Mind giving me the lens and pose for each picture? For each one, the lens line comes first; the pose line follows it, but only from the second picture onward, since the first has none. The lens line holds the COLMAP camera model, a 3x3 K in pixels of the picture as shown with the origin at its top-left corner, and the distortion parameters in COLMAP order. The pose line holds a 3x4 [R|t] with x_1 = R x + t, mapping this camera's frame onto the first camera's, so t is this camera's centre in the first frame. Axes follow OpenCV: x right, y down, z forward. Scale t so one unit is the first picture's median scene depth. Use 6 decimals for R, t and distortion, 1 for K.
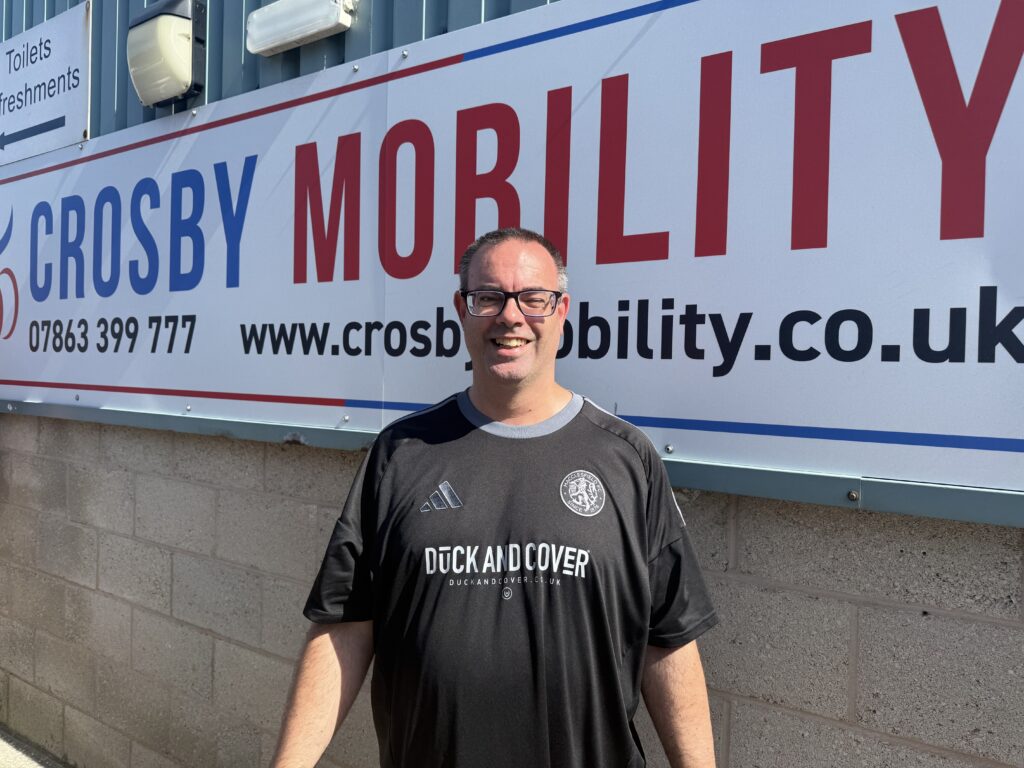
lens RADIAL K [[712.1, 0, 512.0], [0, 712.1, 384.0], [0, 0, 1]] dist [0.018595, -0.032145]
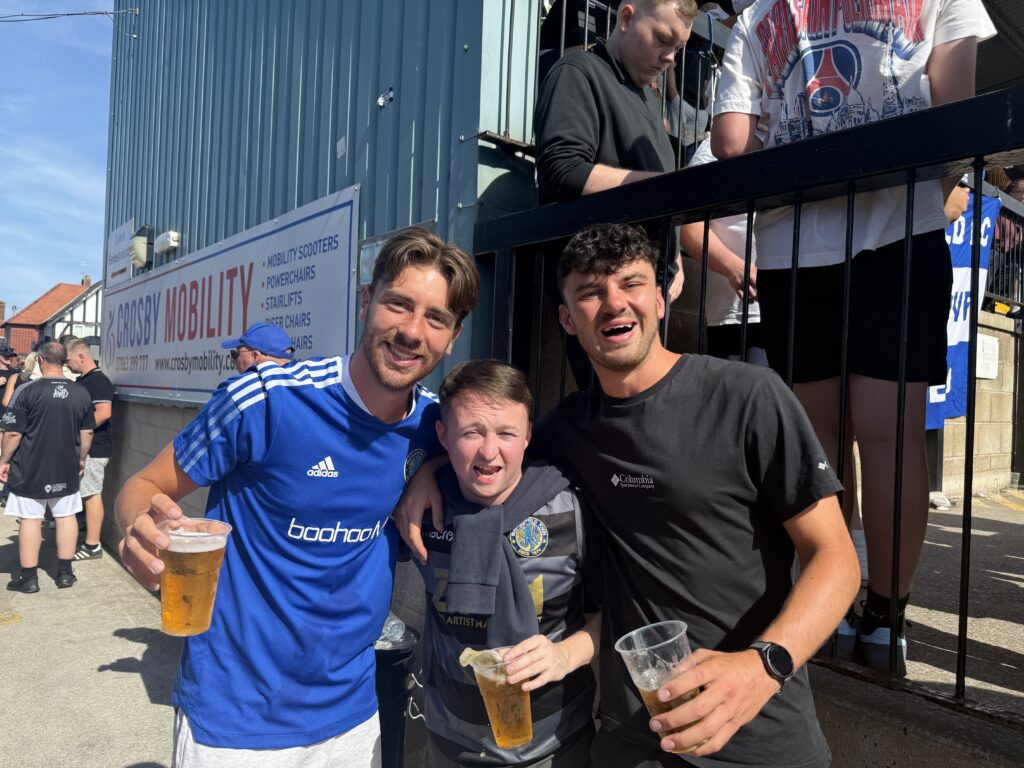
lens RADIAL K [[712.1, 0, 512.0], [0, 712.1, 384.0], [0, 0, 1]] dist [0.018595, -0.032145]
pose [[0.953465, -0.000747, -0.301502, 1.539156], [-0.006869, 0.999684, -0.024201, 0.057018], [0.301425, 0.025145, 0.953158, -0.992395]]
